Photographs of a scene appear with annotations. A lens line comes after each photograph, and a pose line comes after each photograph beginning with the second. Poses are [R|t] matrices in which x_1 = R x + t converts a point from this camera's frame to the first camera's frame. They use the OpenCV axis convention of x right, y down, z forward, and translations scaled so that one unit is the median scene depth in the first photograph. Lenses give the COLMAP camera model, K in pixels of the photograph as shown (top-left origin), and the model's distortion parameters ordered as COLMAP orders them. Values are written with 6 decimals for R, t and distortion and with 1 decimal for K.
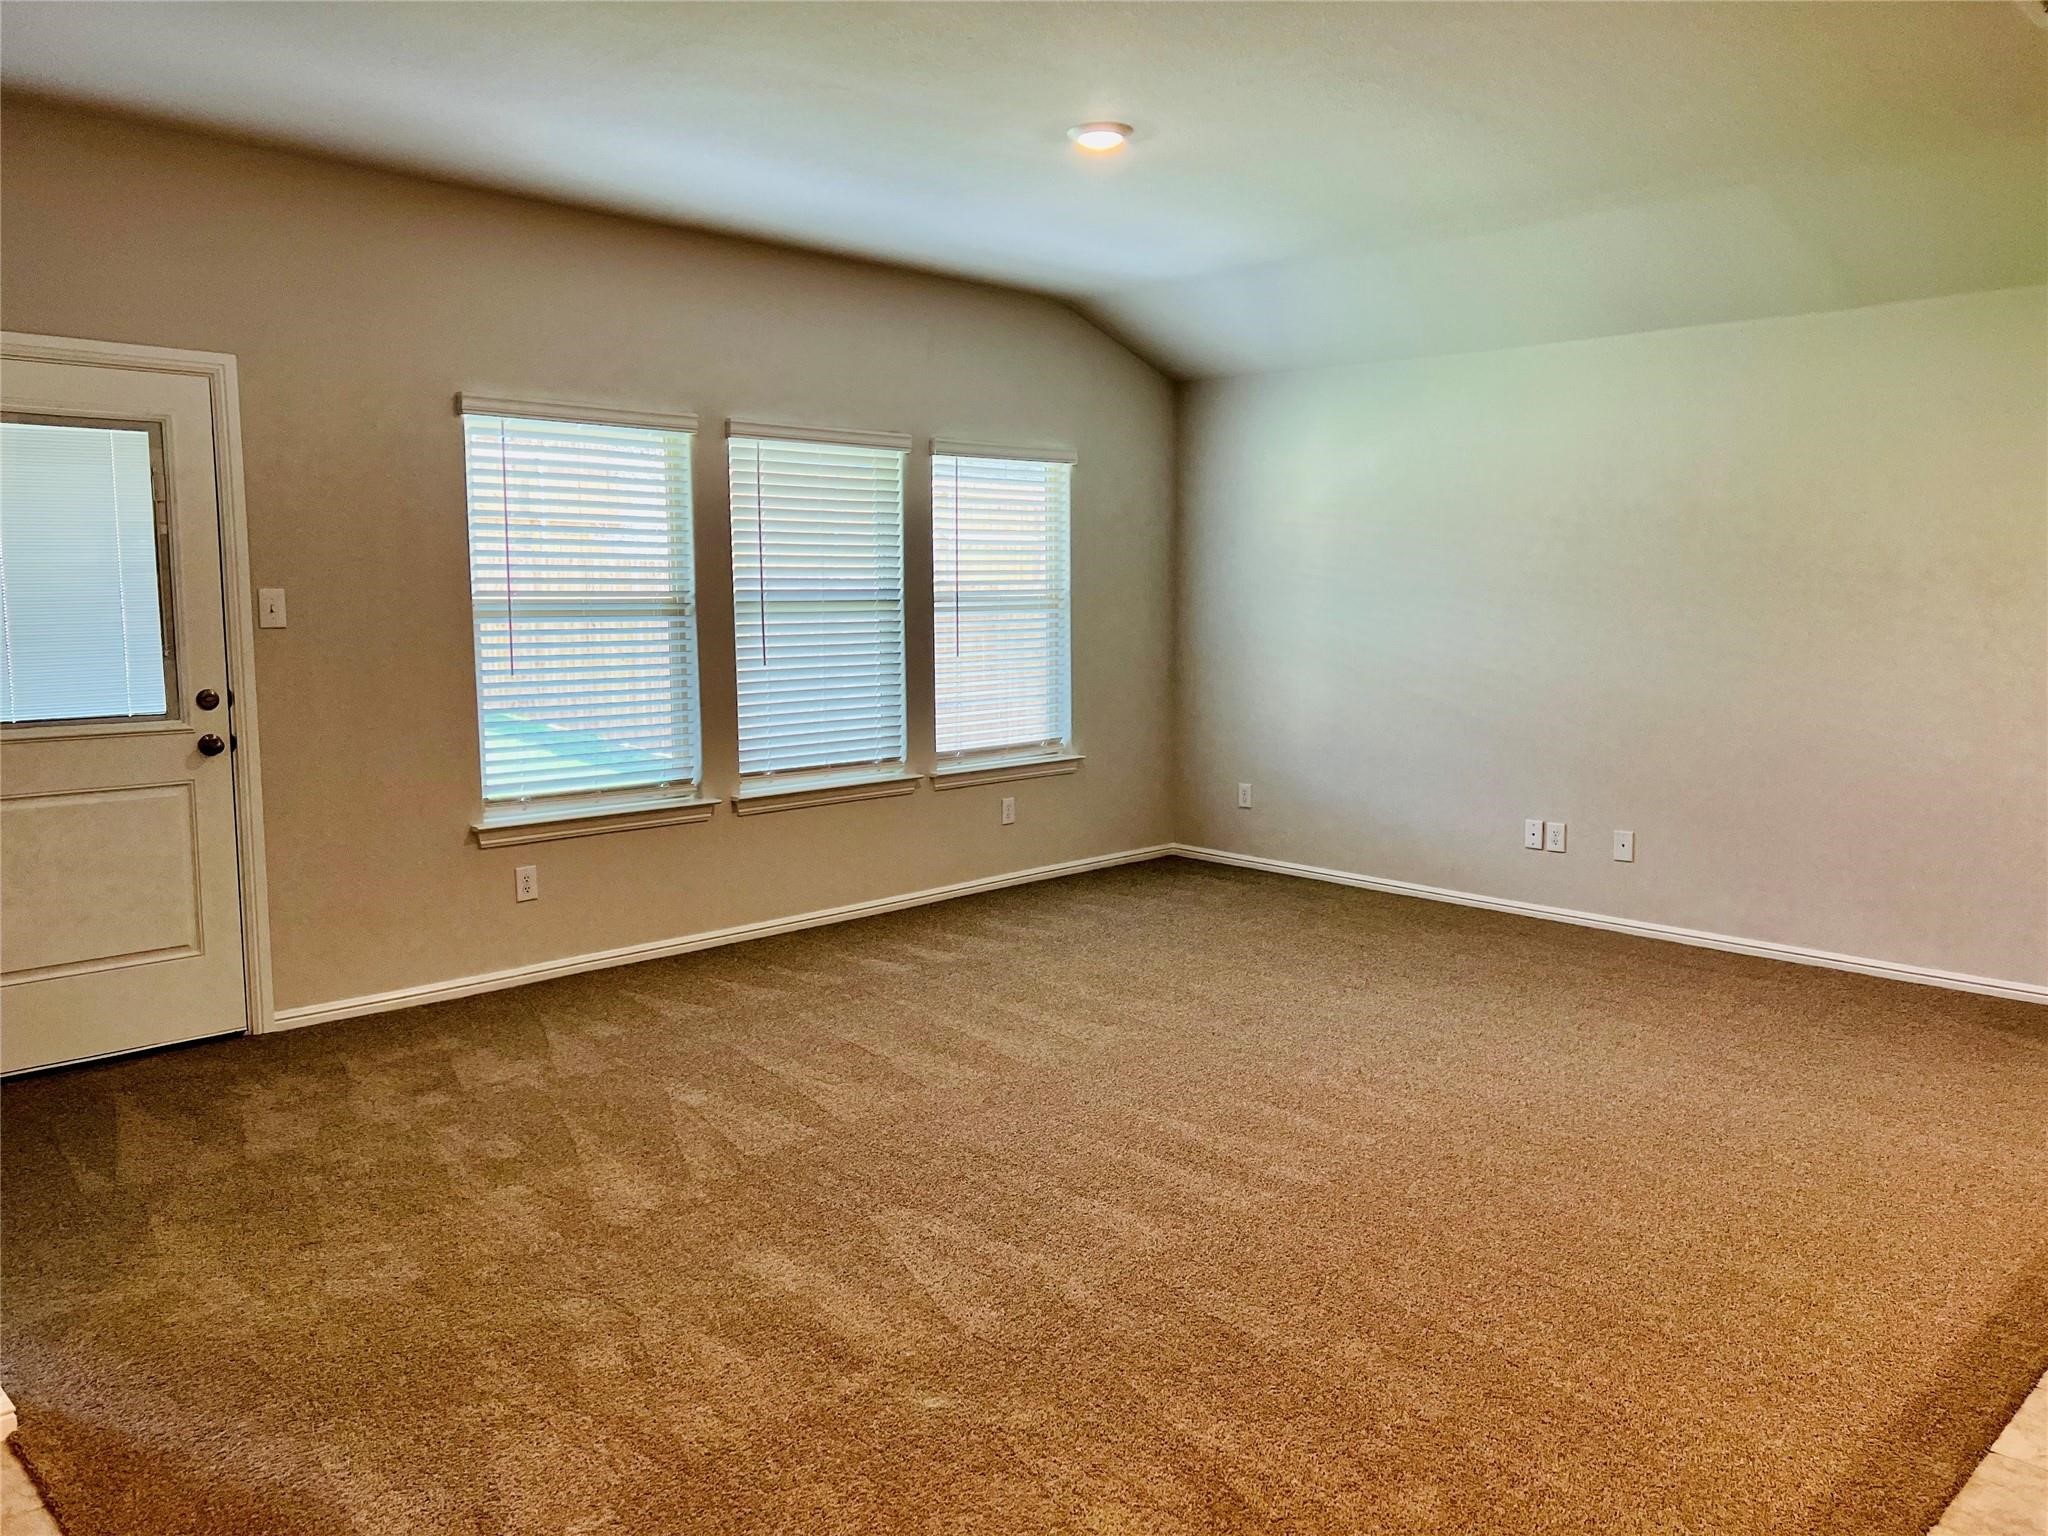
lens RADIAL K [[1523.0, 0, 1015.2], [0, 1523.0, 783.1], [0, 0, 1]] dist [0.058289, -0.064817]
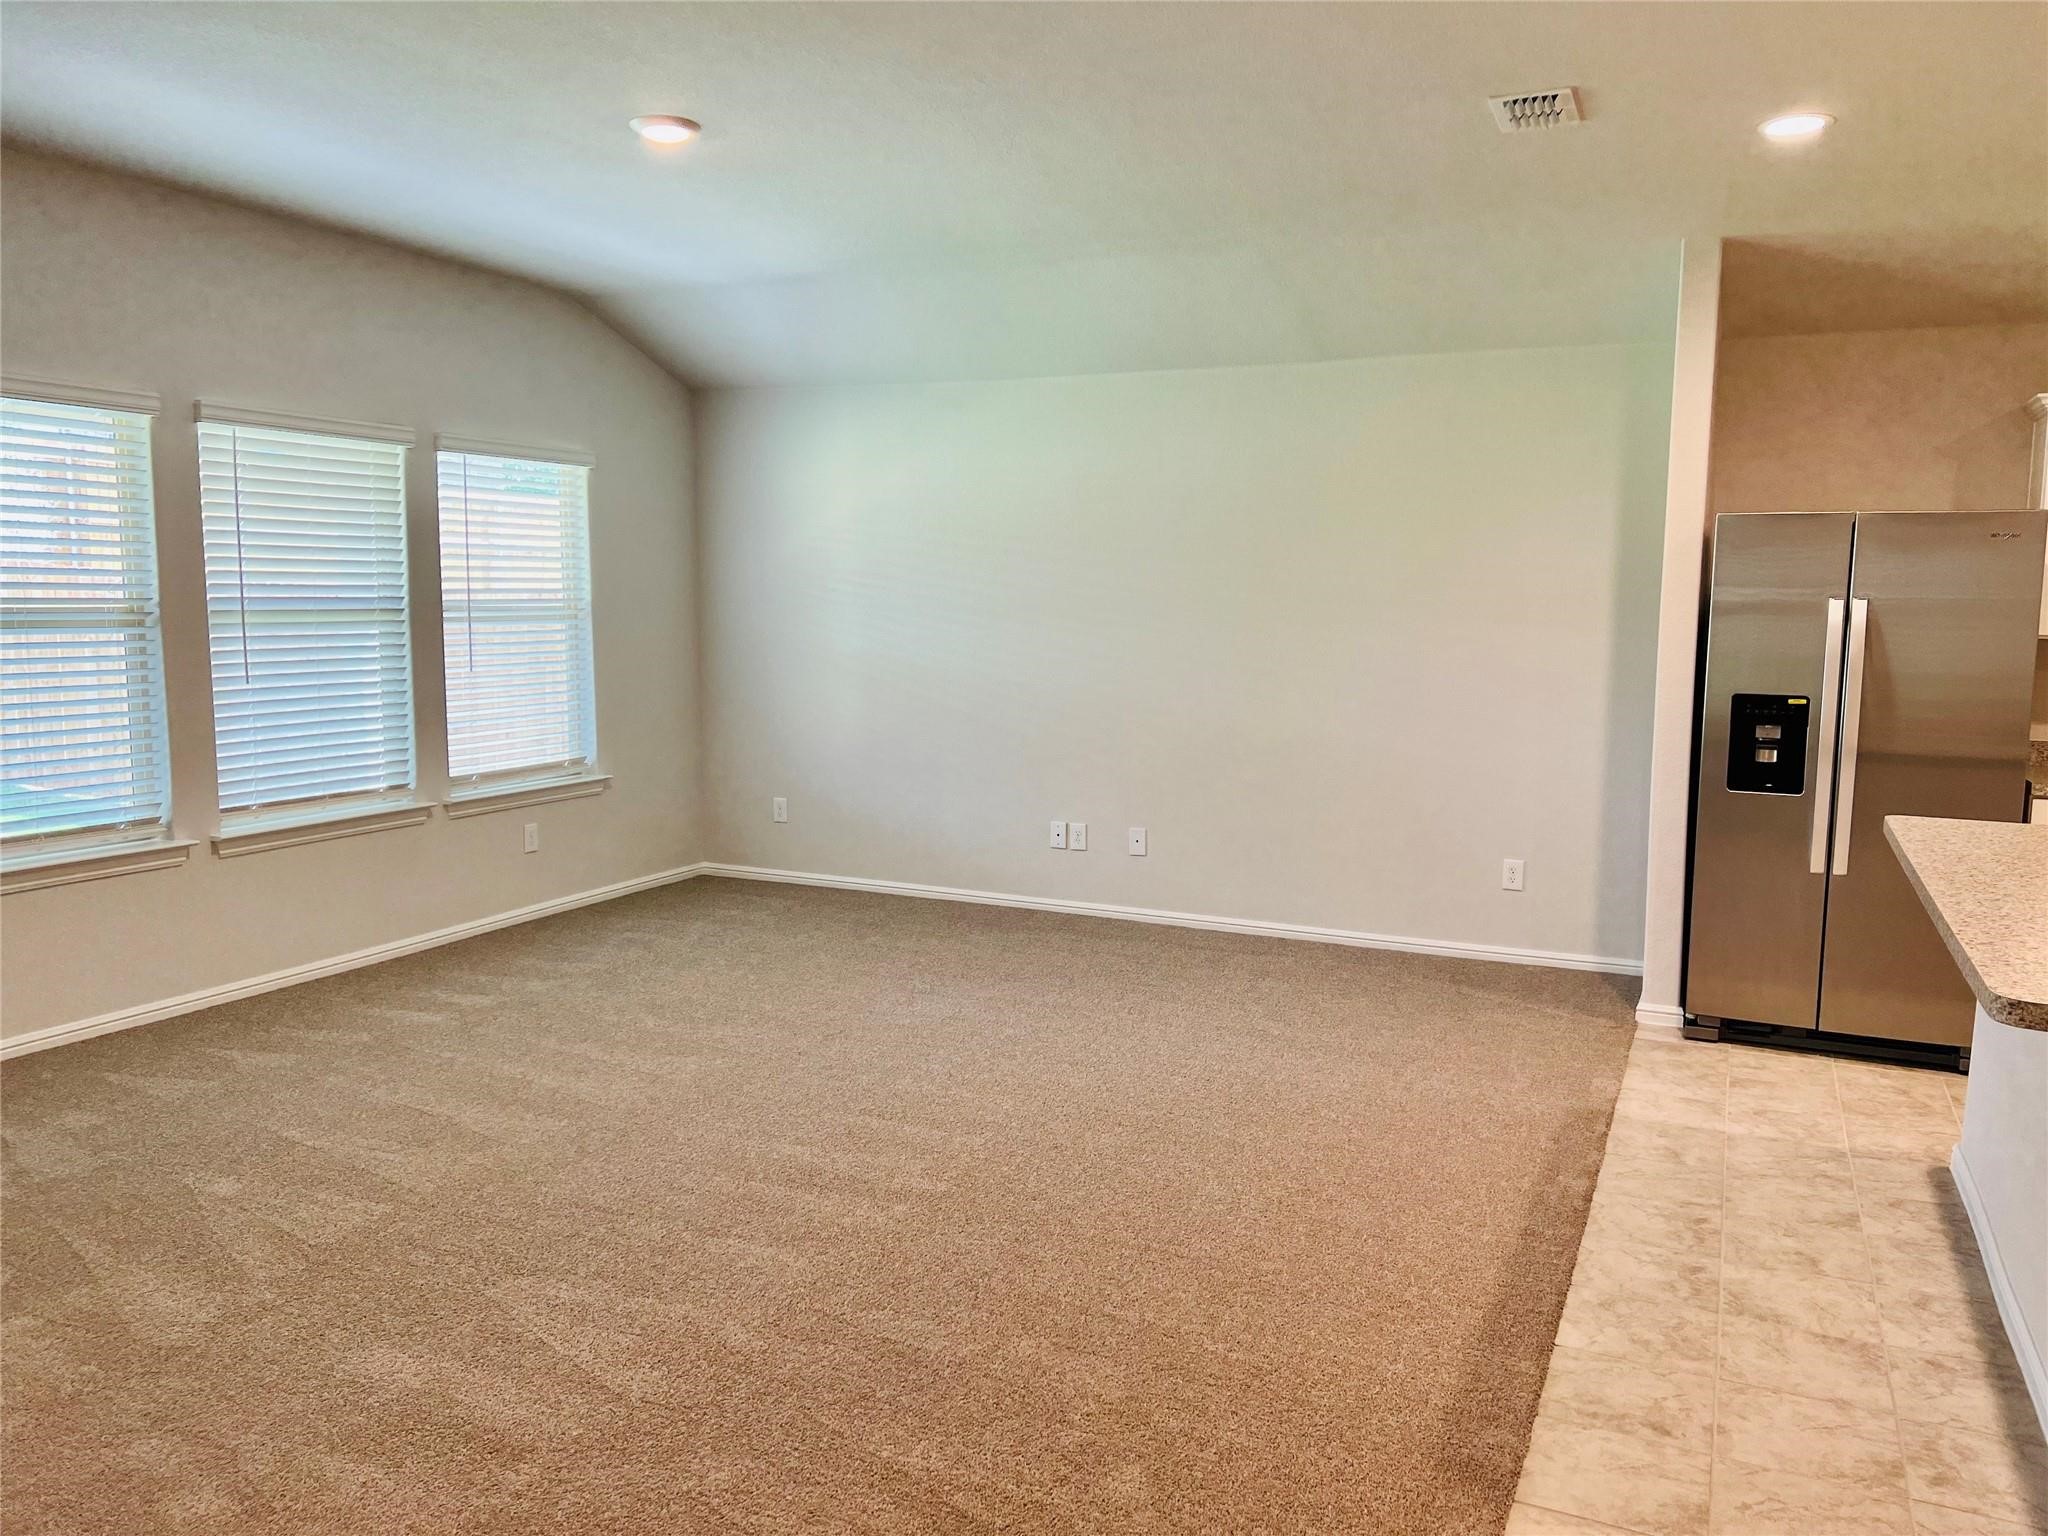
lens RADIAL K [[1548.3, 0, 1019.4], [0, 1548.3, 764.0], [0, 0, 1]] dist [0.020736, -0.016195]
pose [[0.937625, -0.032537, 0.346121, -0.074649], [0.040767, 0.999032, -0.016523, 0.001760], [-0.345249, 0.029603, 0.938044, 0.020477]]
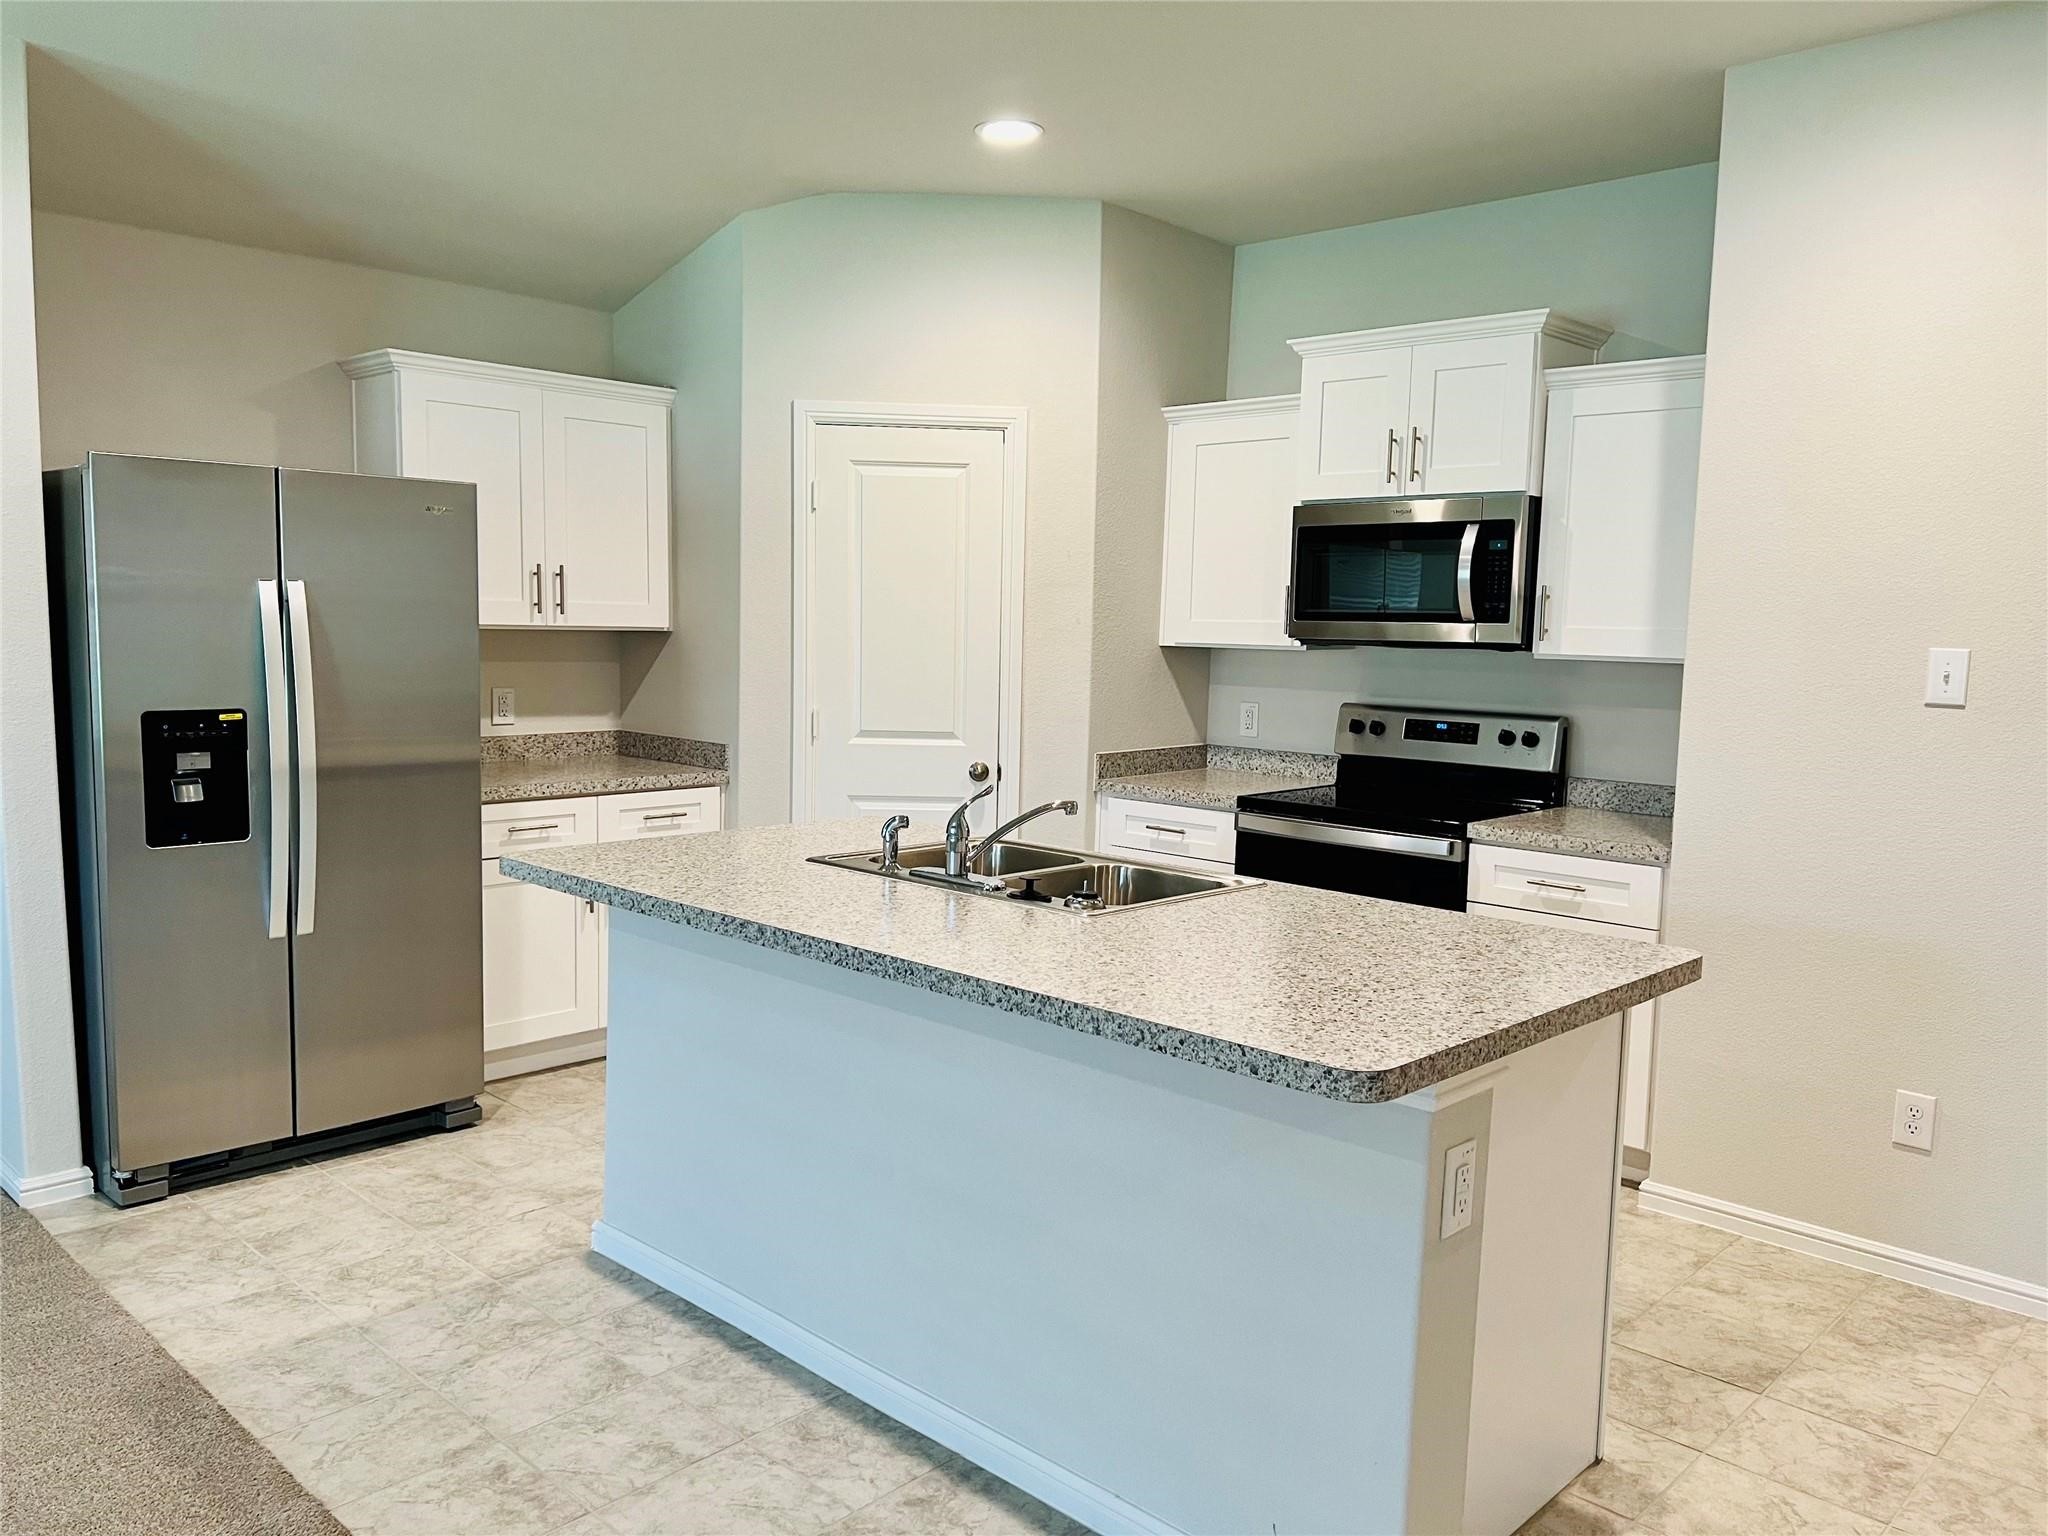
lens RADIAL K [[1545.8, 0, 1029.7], [0, 1545.8, 772.6], [0, 0, 1]] dist [0.054497, -0.074547]
pose [[-0.032893, -0.112344, 0.993125, -0.016063], [0.116092, 0.986507, 0.115441, -0.050375], [-0.992694, 0.119091, -0.019407, 0.425584]]
